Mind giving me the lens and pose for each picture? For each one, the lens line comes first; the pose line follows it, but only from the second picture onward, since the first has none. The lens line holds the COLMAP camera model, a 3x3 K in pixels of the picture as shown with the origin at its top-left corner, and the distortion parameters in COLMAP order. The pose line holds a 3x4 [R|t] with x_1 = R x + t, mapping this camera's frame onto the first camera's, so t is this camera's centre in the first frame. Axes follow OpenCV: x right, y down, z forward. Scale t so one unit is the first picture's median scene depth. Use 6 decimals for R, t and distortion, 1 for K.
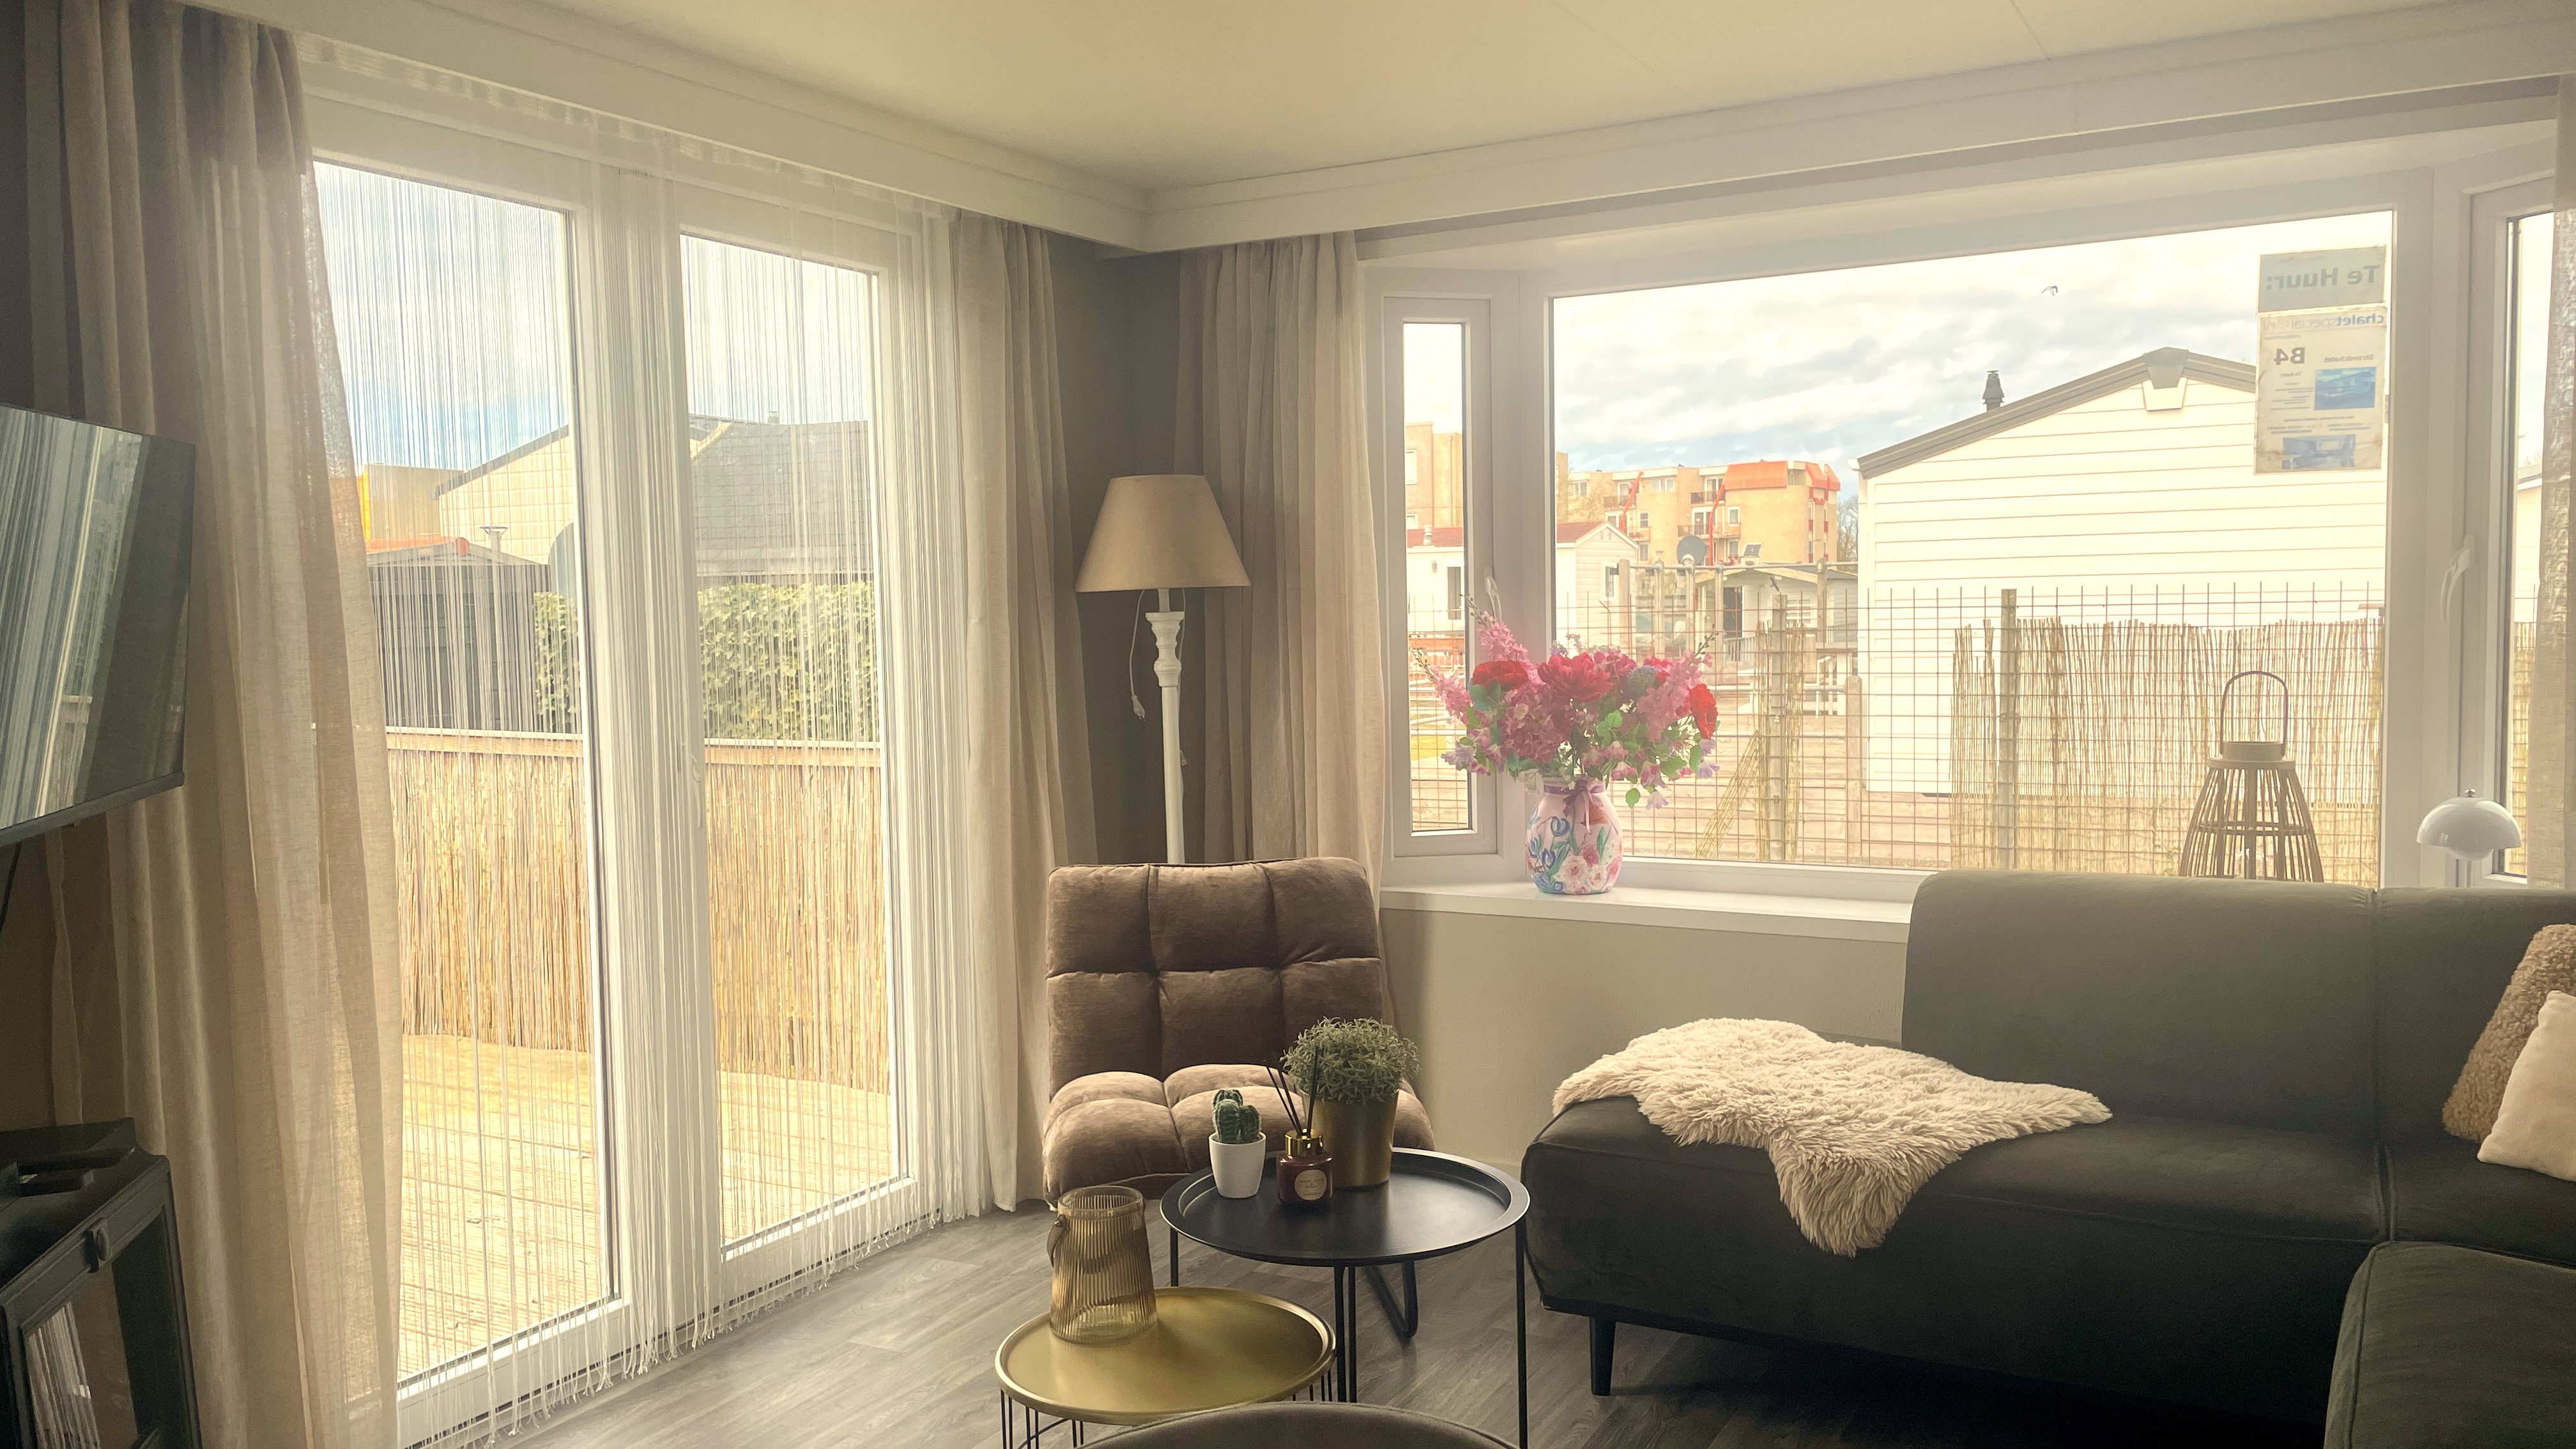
lens RADIAL K [[1935.2, 0, 1301.4], [0, 1935.2, 722.9], [0, 0, 1]] dist [0.076139, -0.079242]
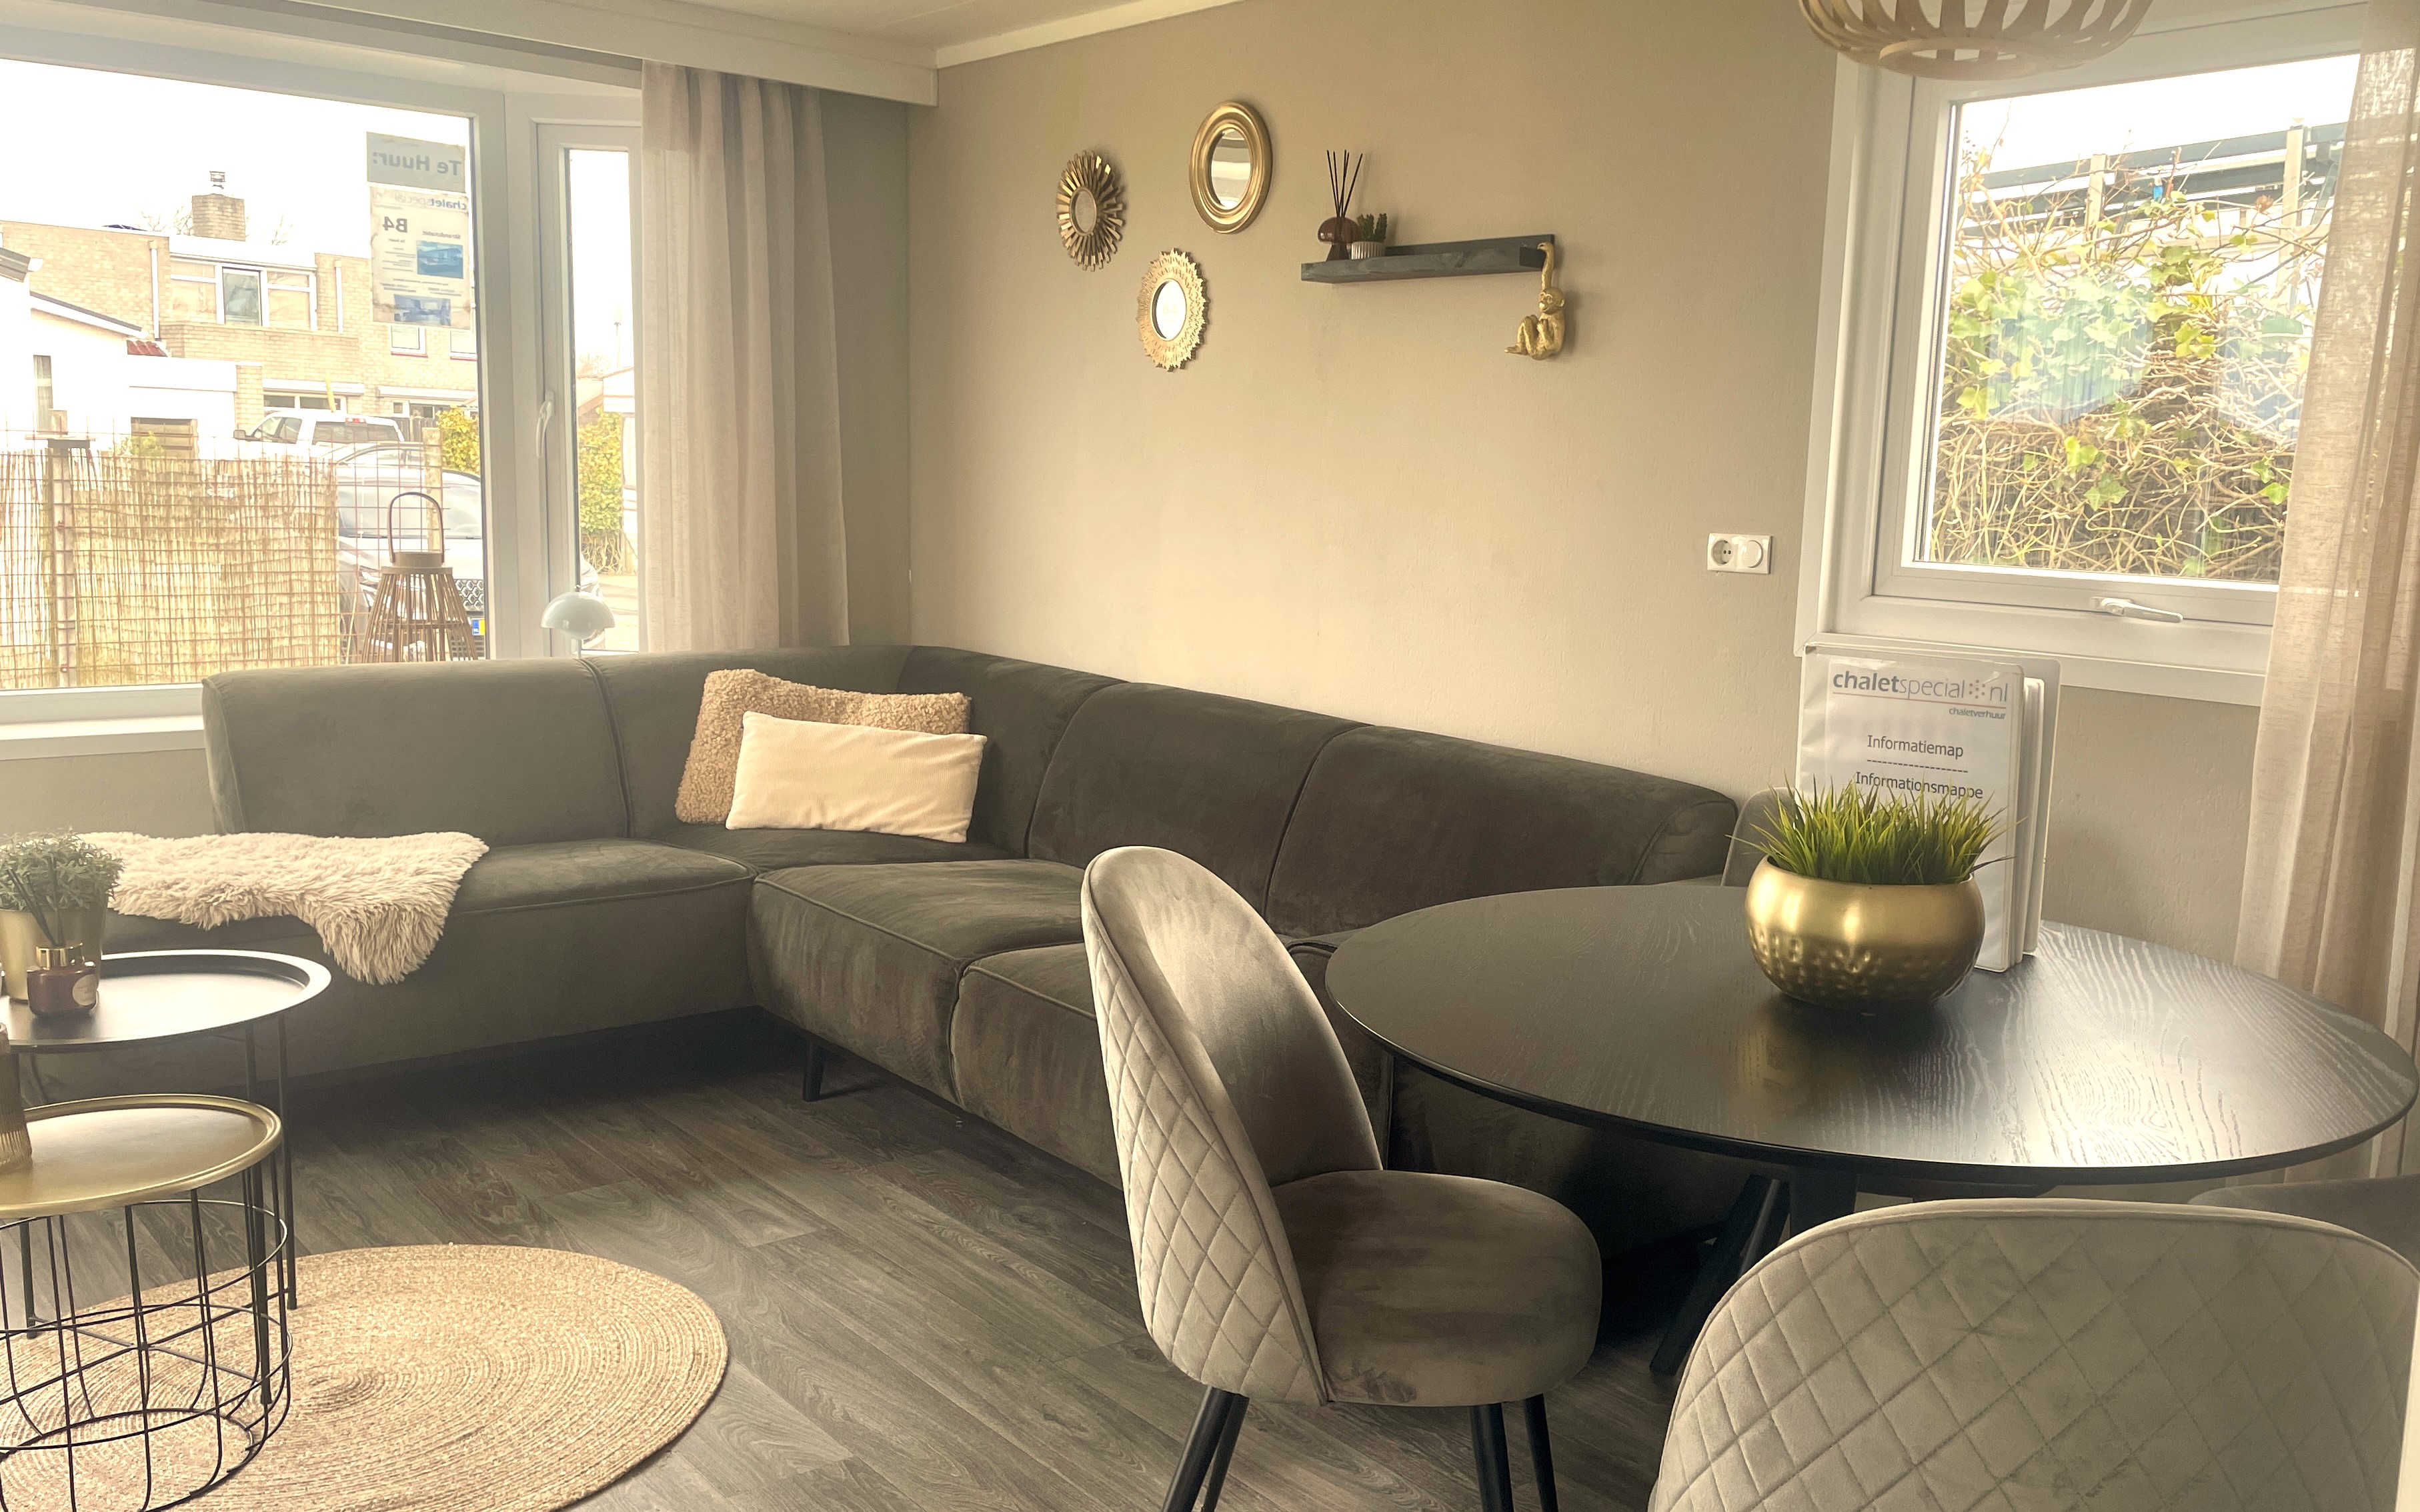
lens RADIAL K [[2020.3, 0, 1375.9], [0, 2020.3, 766.7], [0, 0, 1]] dist [0.082882, -0.105008]
pose [[0.334355, -0.103234, 0.936776, -0.485894], [0.013951, 0.994416, 0.104607, 0.016698], [-0.942344, -0.021907, 0.333928, 0.025206]]
